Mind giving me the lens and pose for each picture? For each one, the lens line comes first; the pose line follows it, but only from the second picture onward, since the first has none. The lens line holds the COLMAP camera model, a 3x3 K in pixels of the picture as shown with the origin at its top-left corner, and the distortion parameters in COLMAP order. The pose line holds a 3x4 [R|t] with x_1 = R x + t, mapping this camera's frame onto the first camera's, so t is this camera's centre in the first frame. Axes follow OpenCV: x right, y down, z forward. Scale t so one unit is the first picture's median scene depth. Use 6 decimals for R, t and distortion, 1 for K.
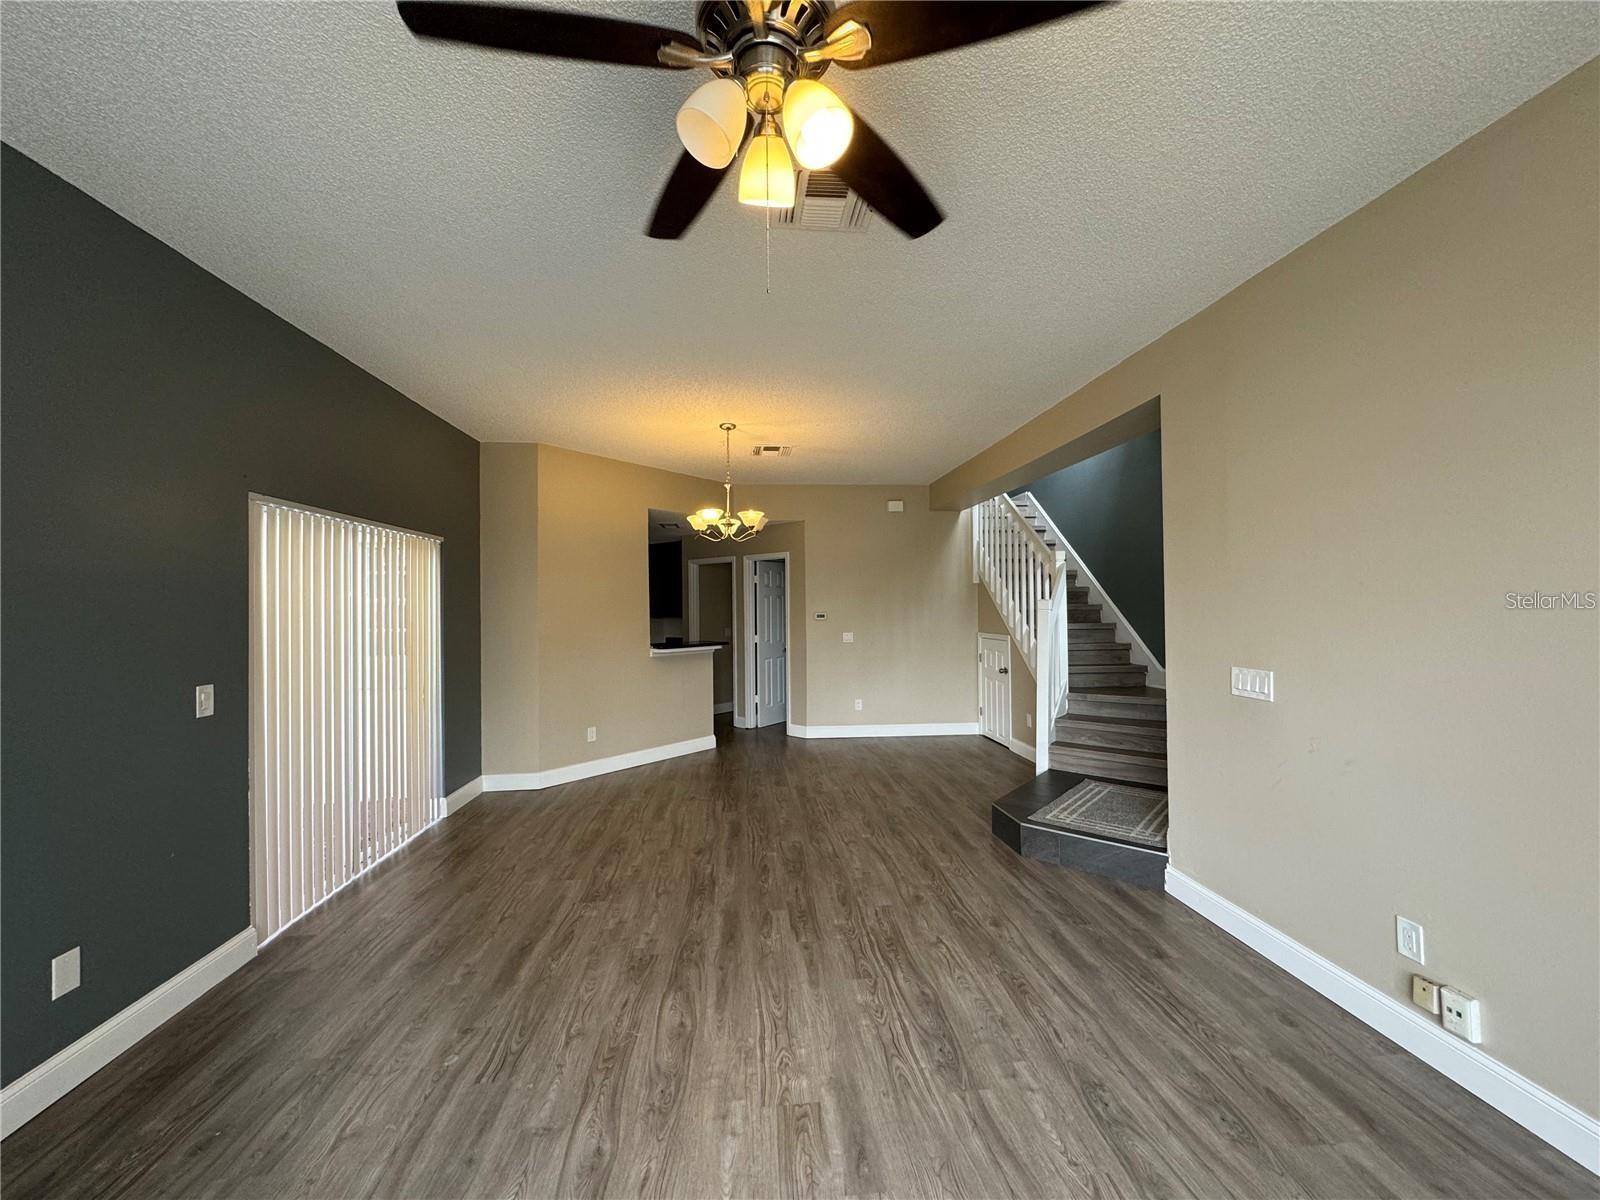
lens RADIAL K [[637.7, 0, 796.6], [0, 637.7, 595.2], [0, 0, 1]] dist [0.000541, 0.000348]
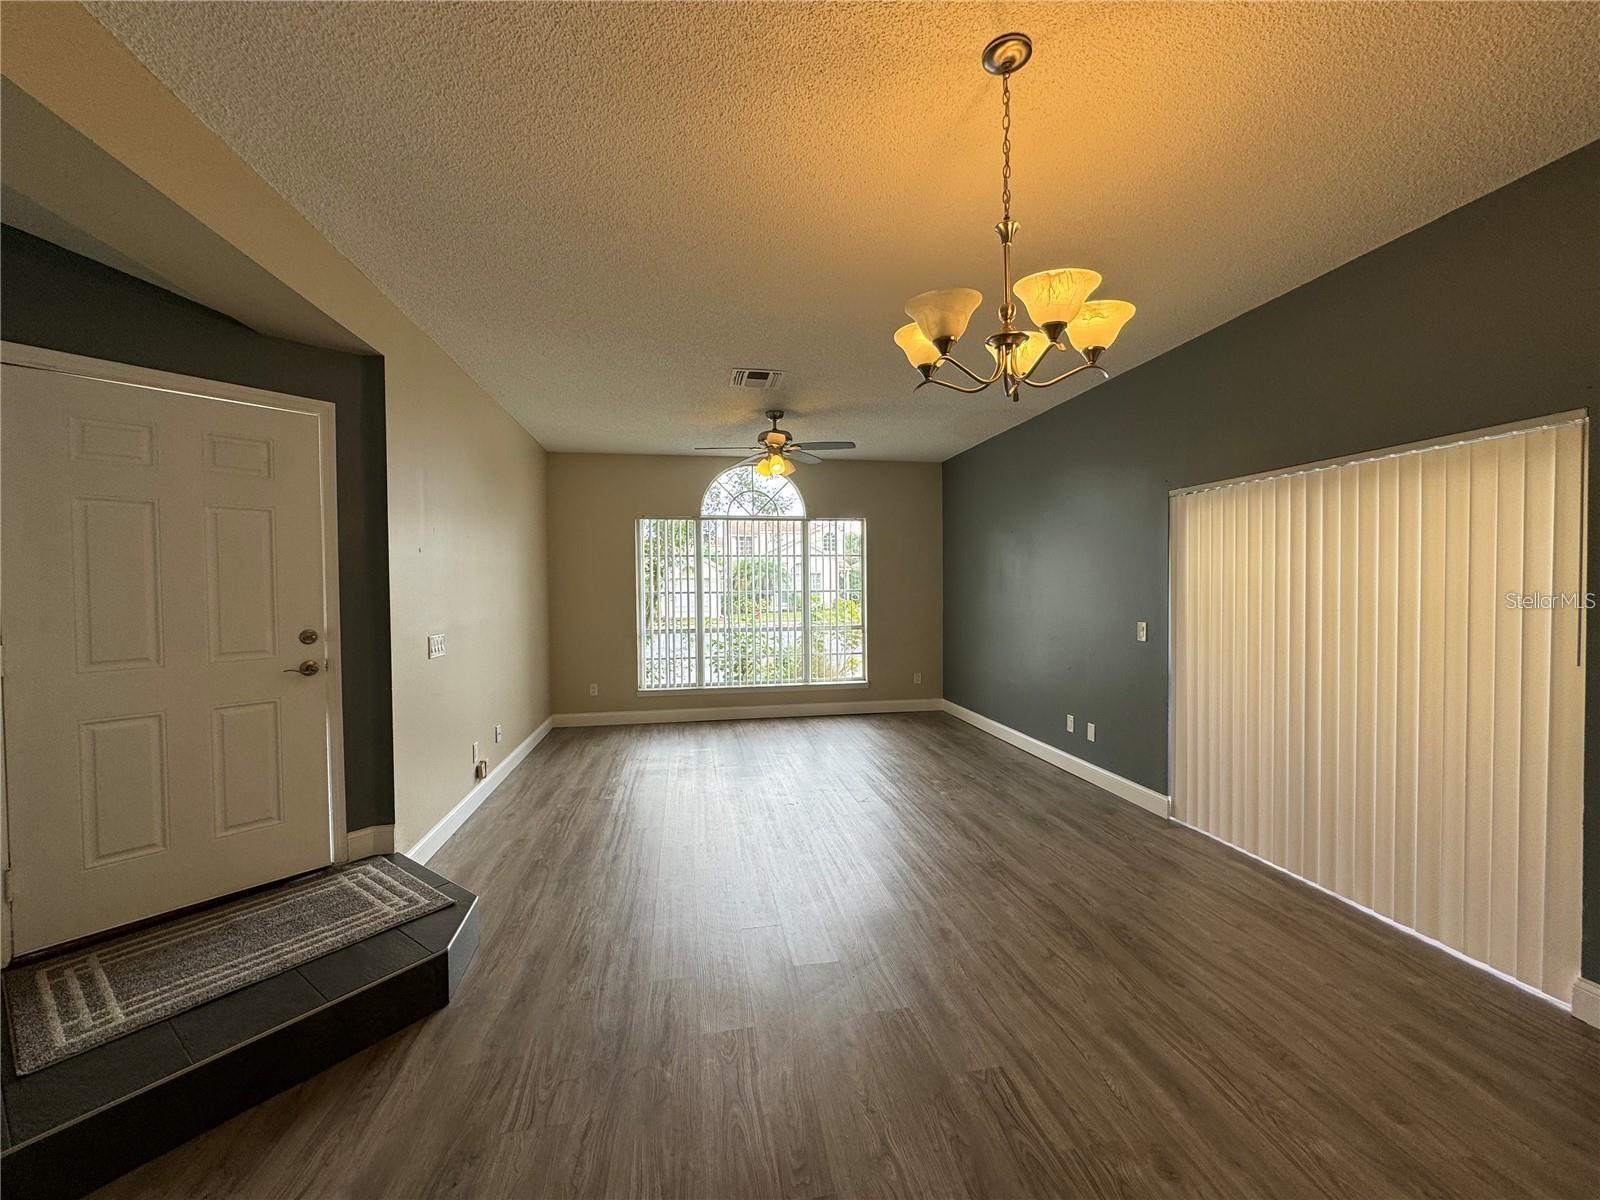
lens RADIAL K [[637.7, 0, 796.6], [0, 637.7, 595.2], [0, 0, 1]] dist [0.000541, 0.000348]
pose [[-0.996909, 0.022970, -0.075128, 0.059509], [0.023119, 0.999732, -0.001112, 0.044192], [0.075083, -0.002845, -0.997173, 2.049746]]
